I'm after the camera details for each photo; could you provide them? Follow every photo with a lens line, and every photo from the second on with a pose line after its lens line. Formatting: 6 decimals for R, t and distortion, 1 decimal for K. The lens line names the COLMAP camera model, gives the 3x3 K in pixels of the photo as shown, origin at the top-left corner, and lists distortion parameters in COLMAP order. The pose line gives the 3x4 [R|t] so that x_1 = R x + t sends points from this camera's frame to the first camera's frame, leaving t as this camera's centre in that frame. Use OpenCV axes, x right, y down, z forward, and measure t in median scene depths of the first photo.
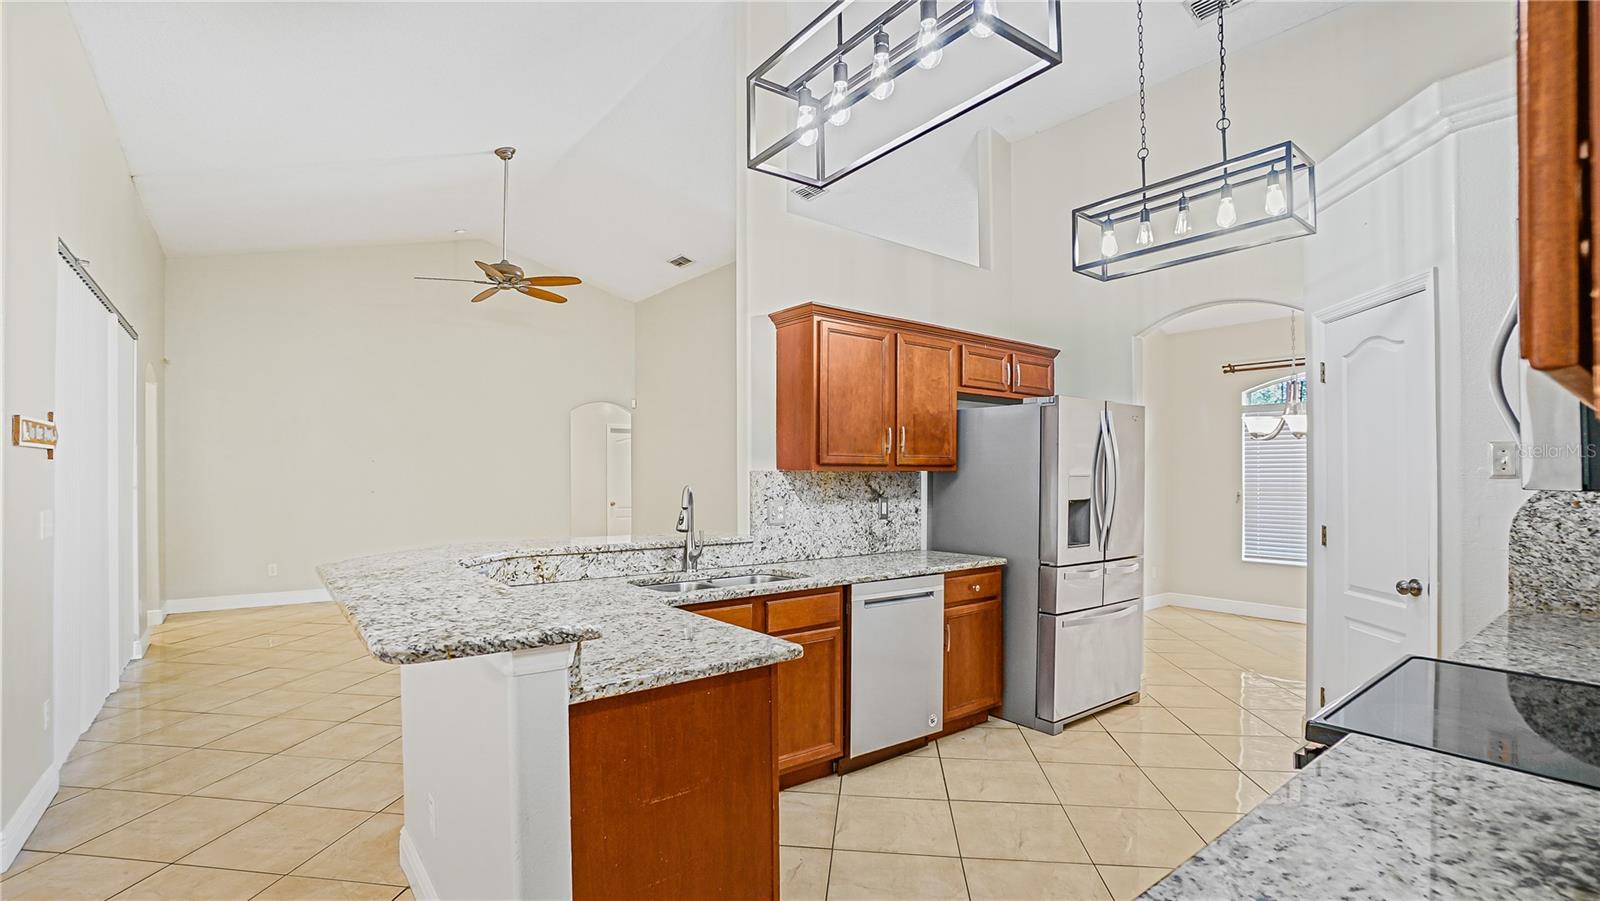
lens RADIAL K [[723.1, 0, 782.9], [0, 723.1, 470.5], [0, 0, 1]] dist [-0.041976, 0.007559]
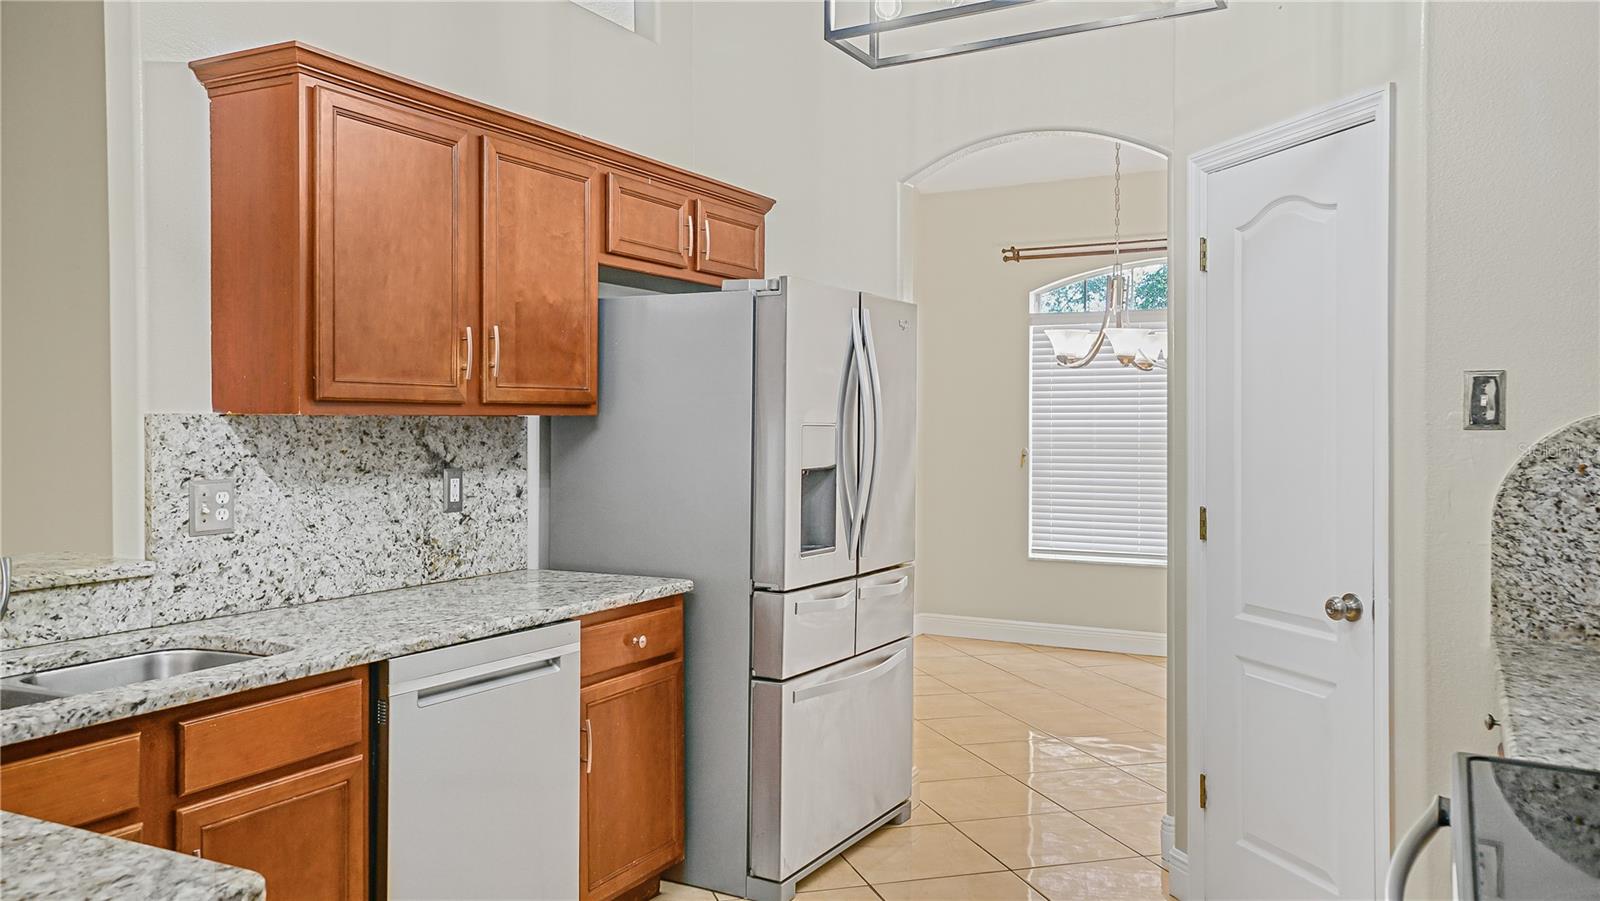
lens RADIAL K [[1218.0, 0, 776.1], [0, 1218.0, 433.5], [0, 0, 1]] dist [0.020596, 0.013094]
pose [[0.917300, -0.003380, 0.398184, 0.009990], [-0.002628, 0.999891, 0.014543, 0.000373], [-0.398189, -0.014387, 0.917190, 0.163754]]
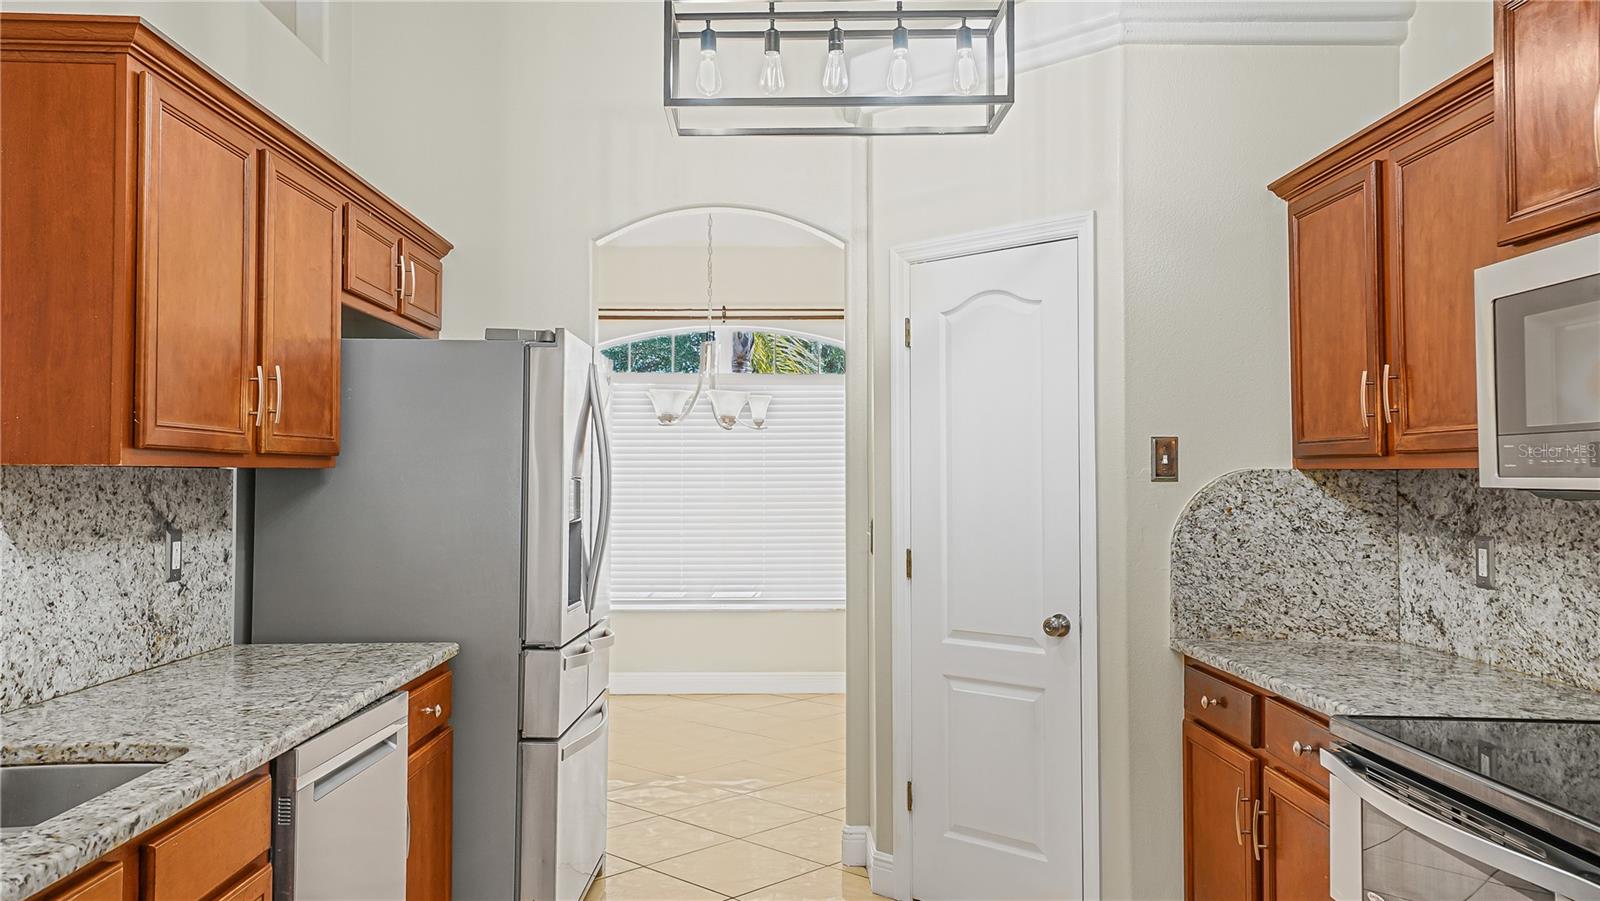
lens RADIAL K [[1218.0, 0, 785.7], [0, 1218.0, 451.3], [0, 0, 1]] dist [0.020596, 0.013094]
pose [[0.601047, 0.017861, 0.799014, -0.253476], [-0.005227, 0.999817, -0.018418, 0.003012], [-0.799196, 0.006893, 0.601031, 0.328470]]
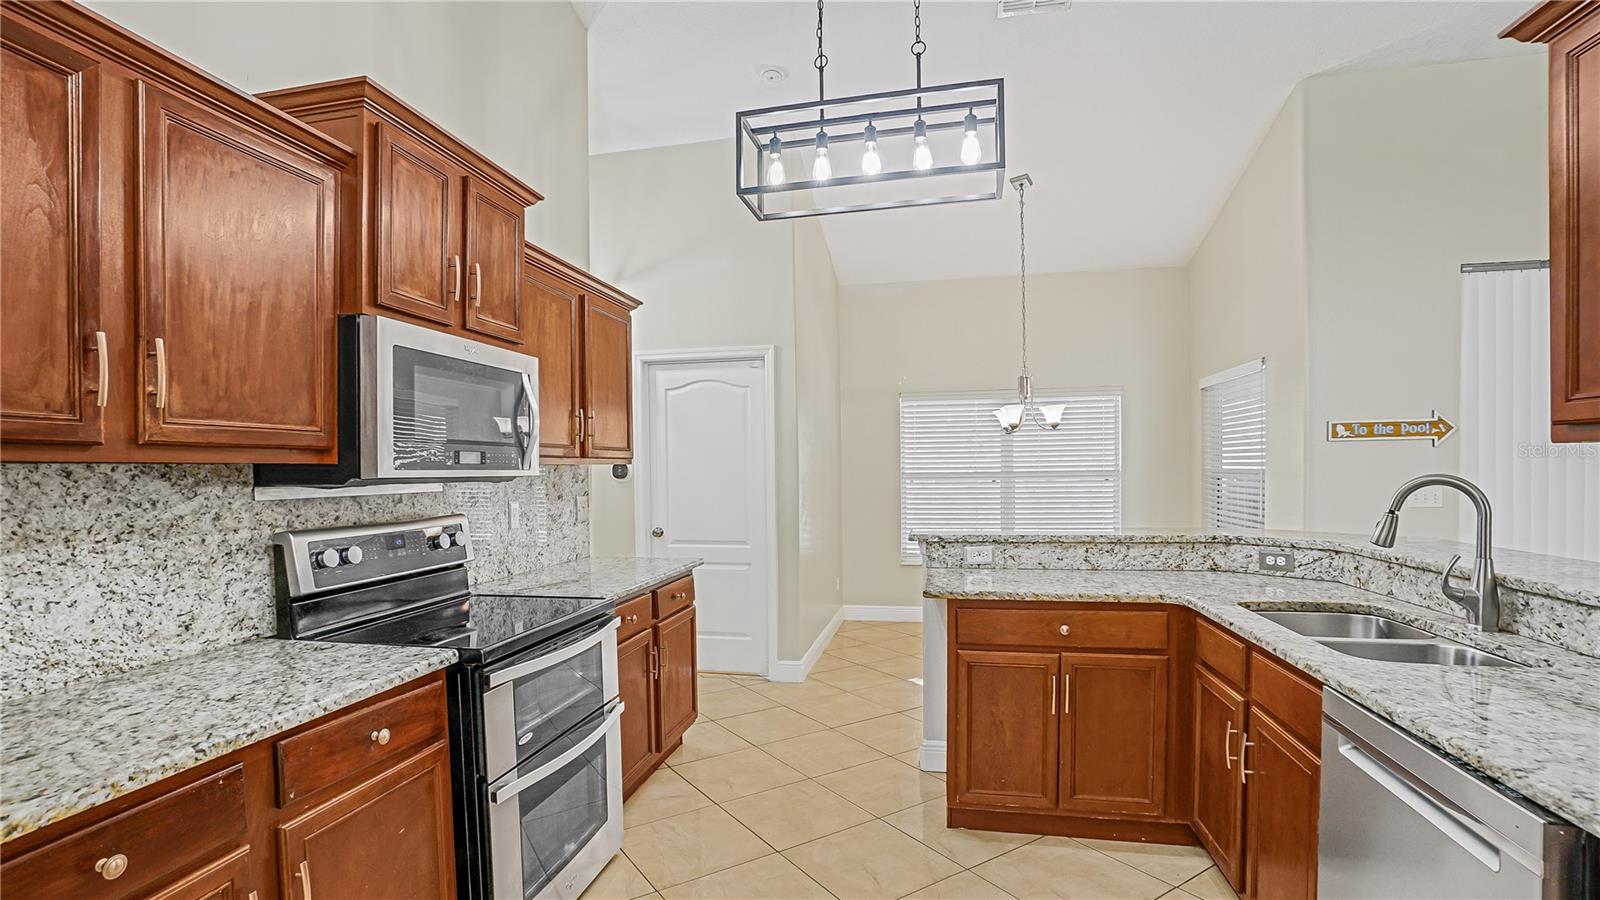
lens RADIAL K [[723.1, 0, 761.7], [0, 723.1, 482.9], [0, 0, 1]] dist [-0.041976, 0.007559]
pose [[-0.783641, 0.021254, -0.620851, 0.586107], [0.017059, 0.999774, 0.012694, 0.010283], [0.620980, -0.000644, -0.783826, 0.991752]]
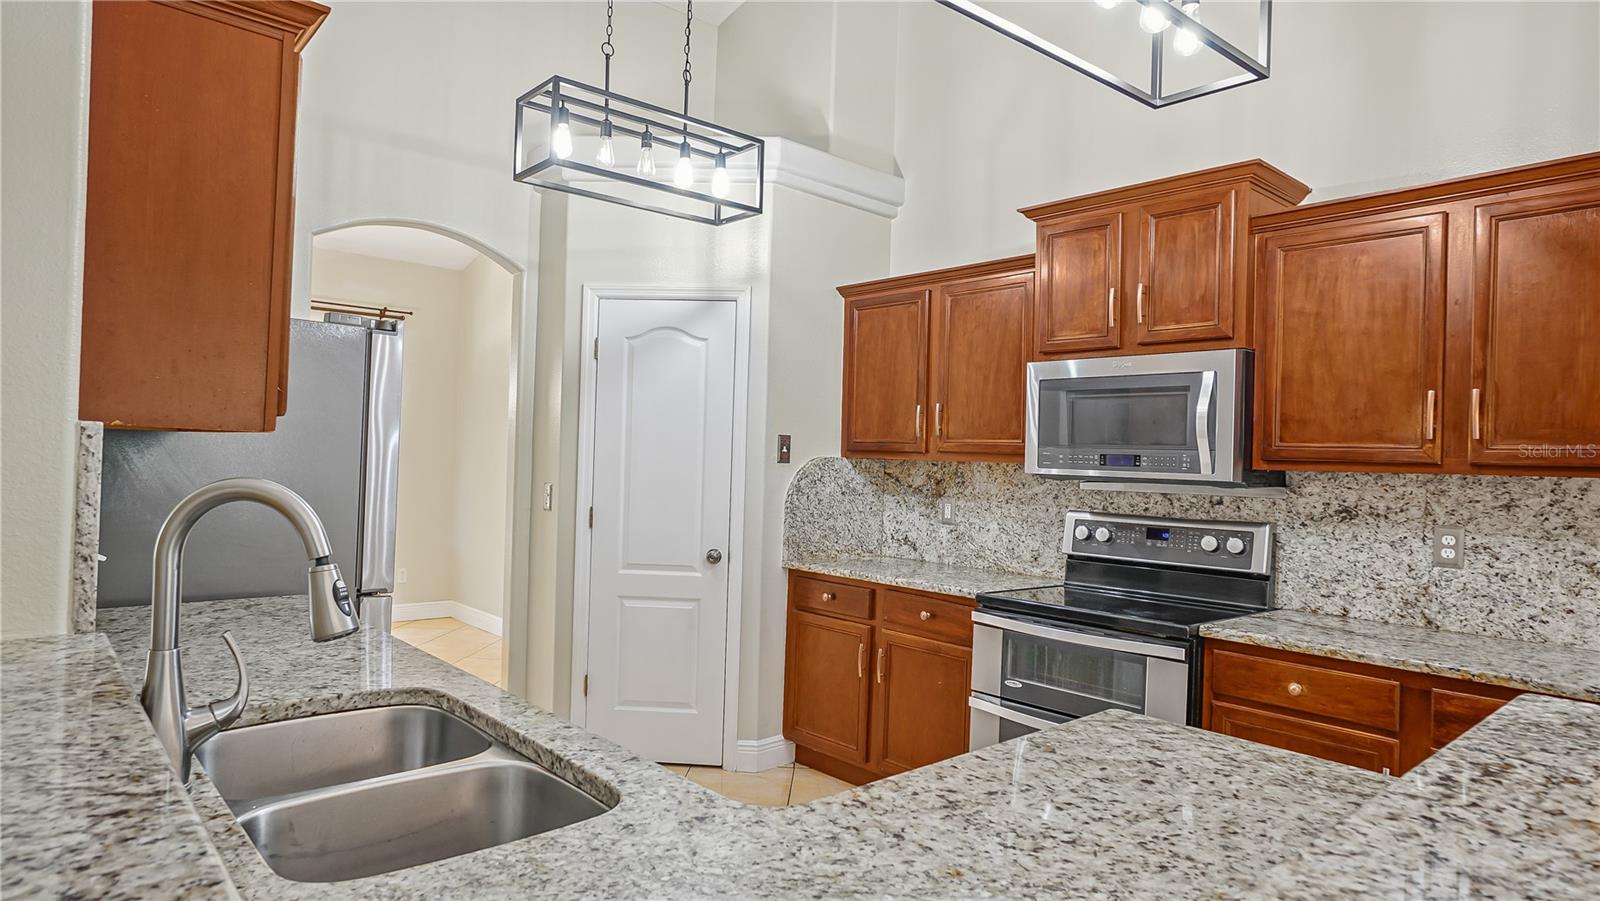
lens RADIAL K [[914.8, 0, 788.9], [0, 914.8, 452.0], [0, 0, 1]] dist [-0.016434, 0.000261]
pose [[-0.068547, 0.007975, 0.997616, -0.450647], [-0.038026, 0.999221, -0.010601, 0.005765], [-0.996923, -0.038662, -0.068190, 0.735850]]
